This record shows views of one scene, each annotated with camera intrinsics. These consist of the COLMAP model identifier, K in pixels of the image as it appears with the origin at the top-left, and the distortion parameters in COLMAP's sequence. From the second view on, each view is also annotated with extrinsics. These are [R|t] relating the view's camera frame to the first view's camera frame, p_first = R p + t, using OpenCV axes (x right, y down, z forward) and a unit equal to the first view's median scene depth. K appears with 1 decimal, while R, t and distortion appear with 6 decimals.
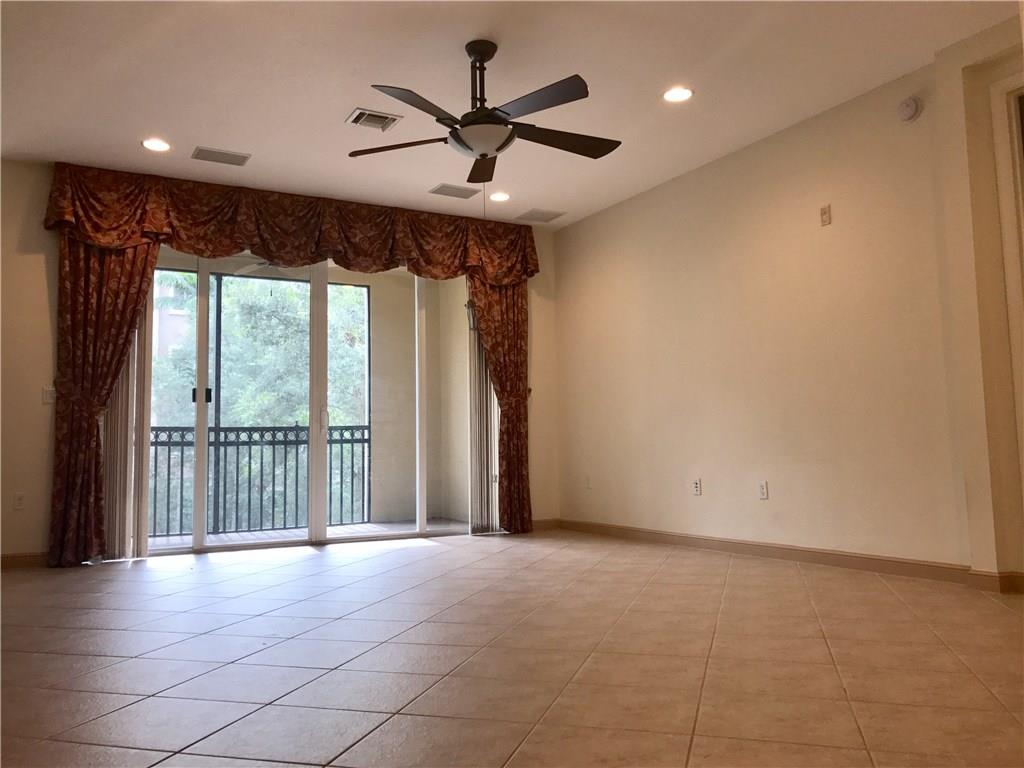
lens RADIAL K [[853.7, 0, 512.0], [0, 853.7, 384.0], [0, 0, 1]] dist [-0.009502, -0.004643]
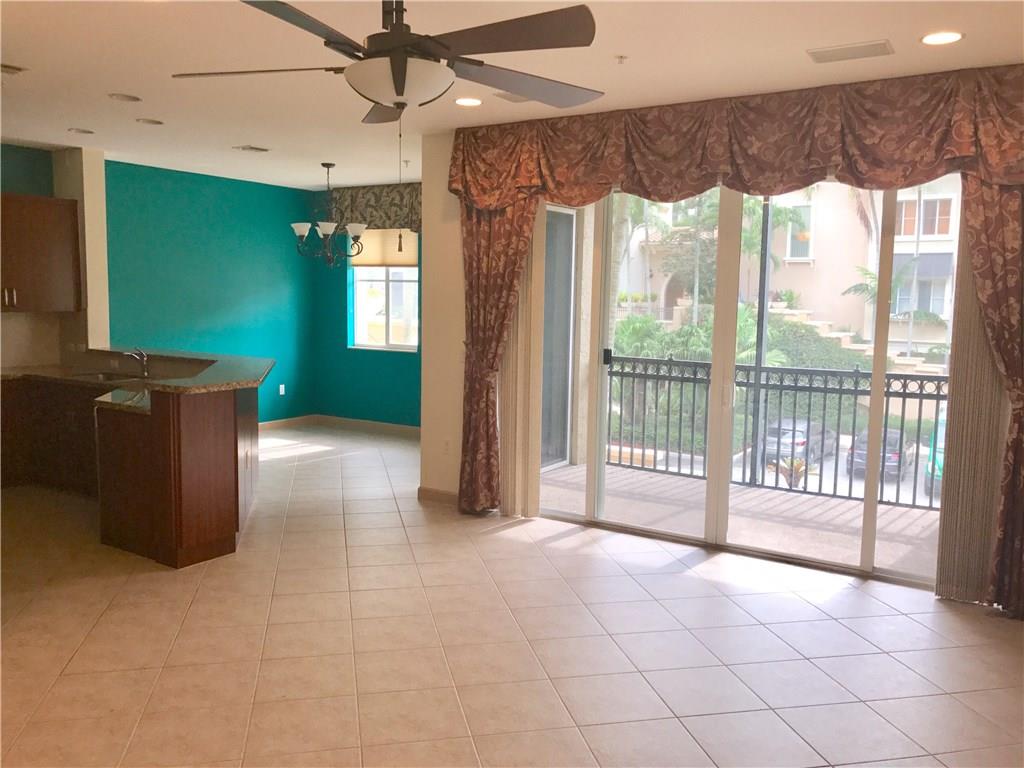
lens RADIAL K [[806.8, 0, 512.0], [0, 806.8, 384.0], [0, 0, 1]] dist [0.011016, 0.006112]
pose [[0.474445, 0.122649, -0.871699, 0.338699], [0.050667, 0.984800, 0.166139, -0.103111], [0.878826, -0.122990, 0.461019, 0.506700]]
